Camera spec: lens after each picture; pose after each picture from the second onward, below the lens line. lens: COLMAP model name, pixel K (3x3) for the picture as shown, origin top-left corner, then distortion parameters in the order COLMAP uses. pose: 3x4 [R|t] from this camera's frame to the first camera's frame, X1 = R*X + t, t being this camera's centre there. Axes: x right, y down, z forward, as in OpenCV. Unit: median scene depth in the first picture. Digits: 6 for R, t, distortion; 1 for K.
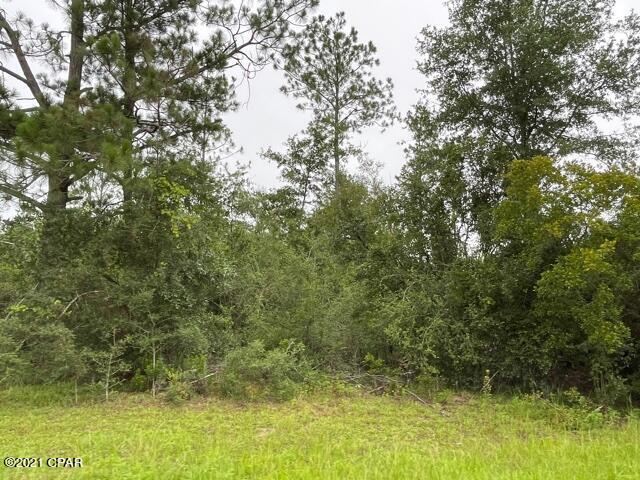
lens RADIAL K [[465.3, 0, 319.3], [0, 465.3, 240.1], [0, 0, 1]] dist [-0.001836, -0.020089]
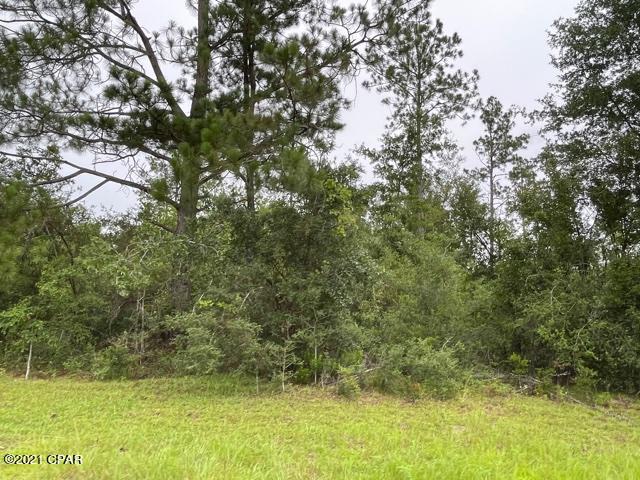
lens RADIAL K [[465.3, 0, 317.8], [0, 465.3, 239.7], [0, 0, 1]] dist [-0.001836, -0.020089]
pose [[0.994770, 0.005279, -0.102001, -0.167042], [-0.003814, 0.999887, 0.014549, -0.009331], [0.102066, -0.014084, 0.994678, -0.022331]]
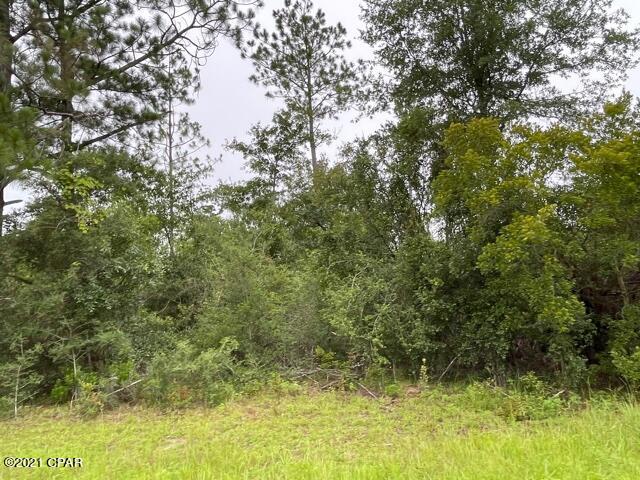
lens RADIAL K [[465.3, 0, 318.2], [0, 465.3, 239.0], [0, 0, 1]] dist [-0.001836, -0.020089]
pose [[0.997886, -0.064295, -0.009438, 0.102391], [0.064408, 0.997850, 0.012117, 0.014440], [0.008638, -0.012700, 0.999882, 0.060734]]
